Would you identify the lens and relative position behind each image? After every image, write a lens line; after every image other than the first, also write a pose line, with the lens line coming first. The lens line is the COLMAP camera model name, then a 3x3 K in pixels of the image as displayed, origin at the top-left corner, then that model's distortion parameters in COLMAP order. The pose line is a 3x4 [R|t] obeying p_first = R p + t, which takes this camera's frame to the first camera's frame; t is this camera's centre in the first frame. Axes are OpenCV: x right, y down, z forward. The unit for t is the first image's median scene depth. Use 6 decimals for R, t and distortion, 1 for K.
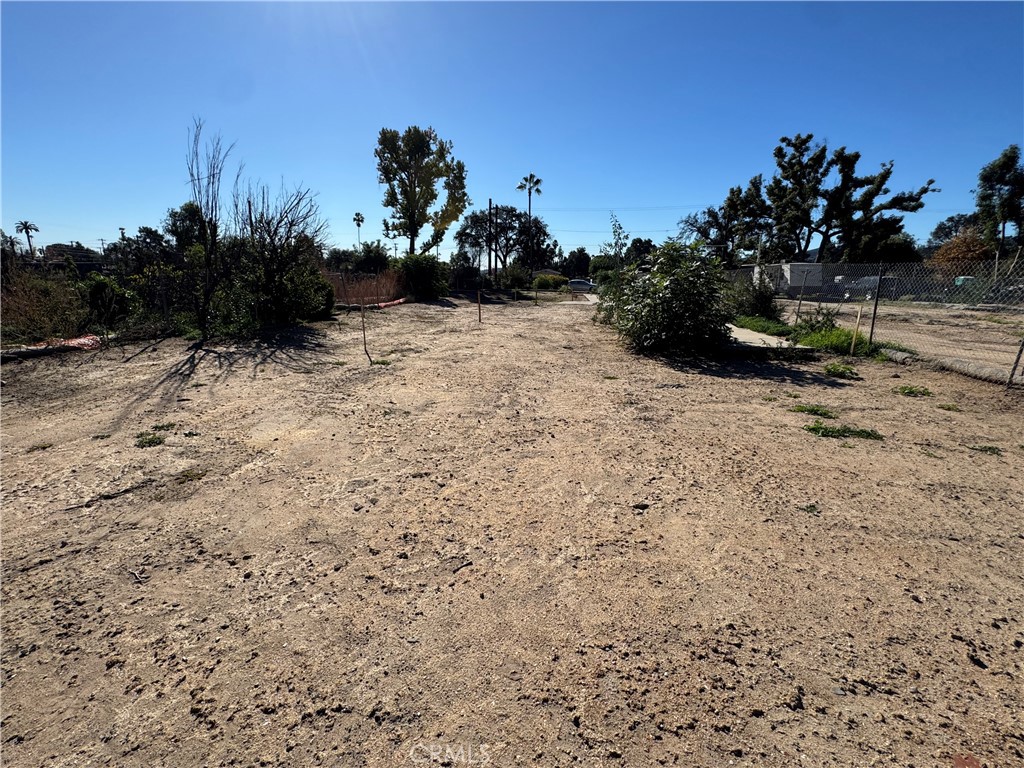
lens RADIAL K [[478.4, 0, 512.0], [0, 478.4, 384.0], [0, 0, 1]] dist [-0.002148, -0.000743]
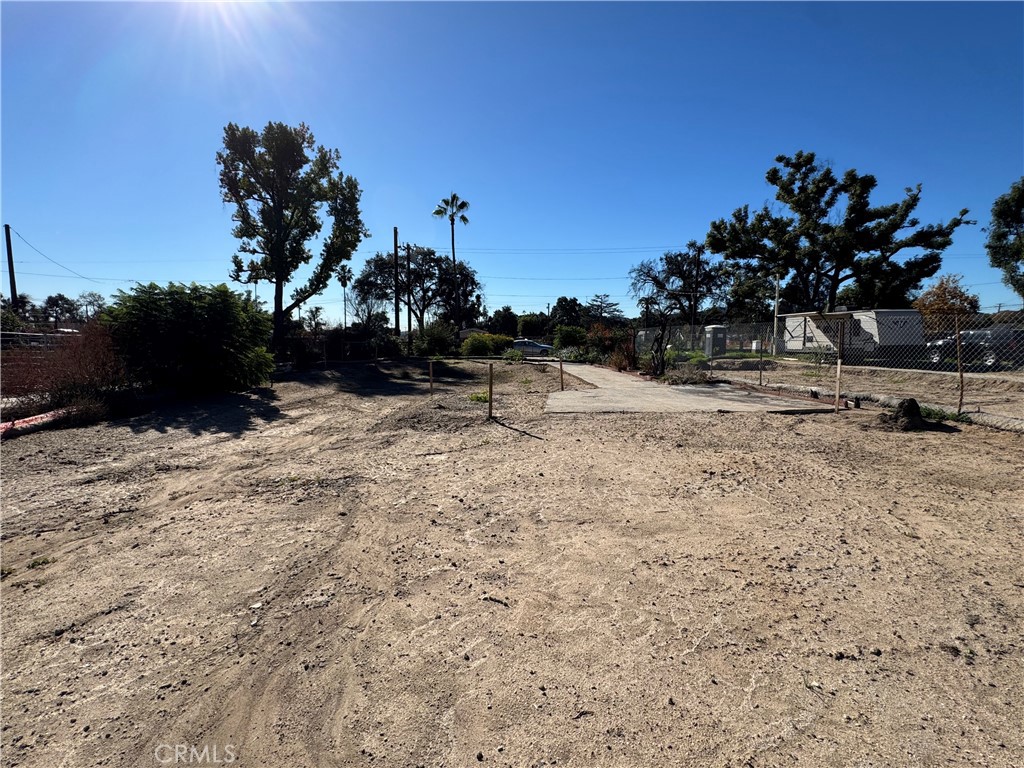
lens RADIAL K [[478.4, 0, 512.0], [0, 478.4, 384.0], [0, 0, 1]] dist [-0.002148, -0.000743]
pose [[0.987296, -0.028692, 0.156278, 0.006289], [0.047547, 0.991840, -0.118288, -0.066903], [-0.151609, 0.124215, 0.980604, 0.300535]]
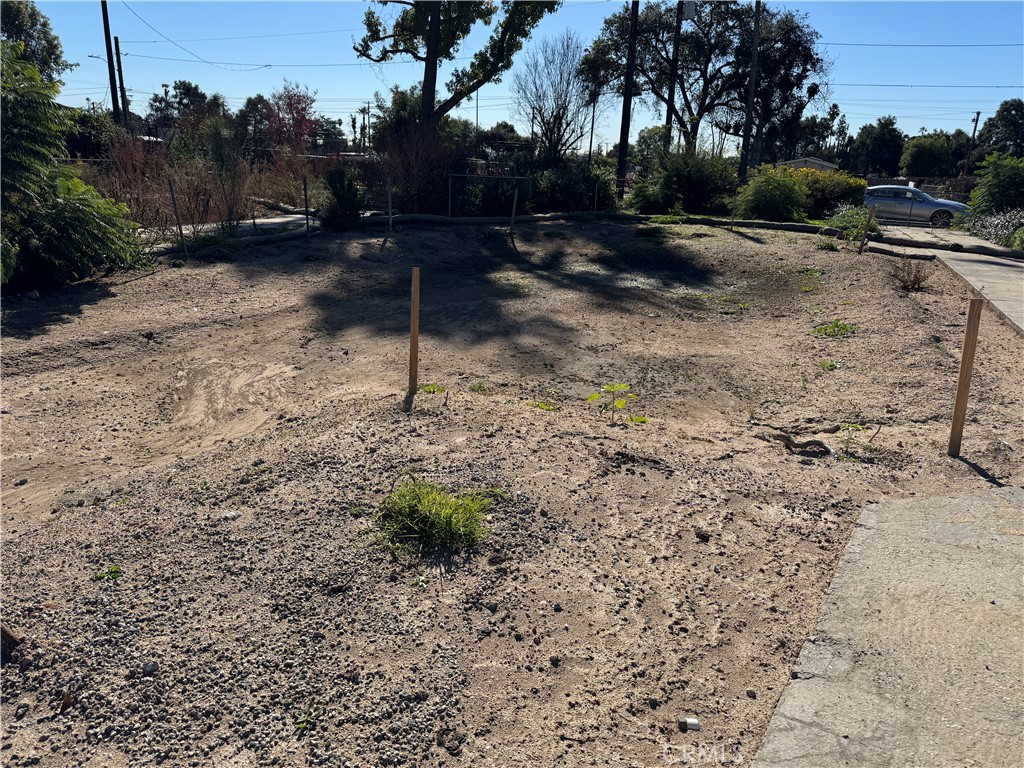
lens RADIAL K [[726.0, 0, 512.0], [0, 726.0, 384.0], [0, 0, 1]] dist [0.000218, 0.000476]
pose [[0.953042, 0.110450, -0.281979, 0.043770], [-0.091058, 0.992545, 0.081013, -0.099385], [0.288825, -0.051532, 0.955994, 0.442850]]
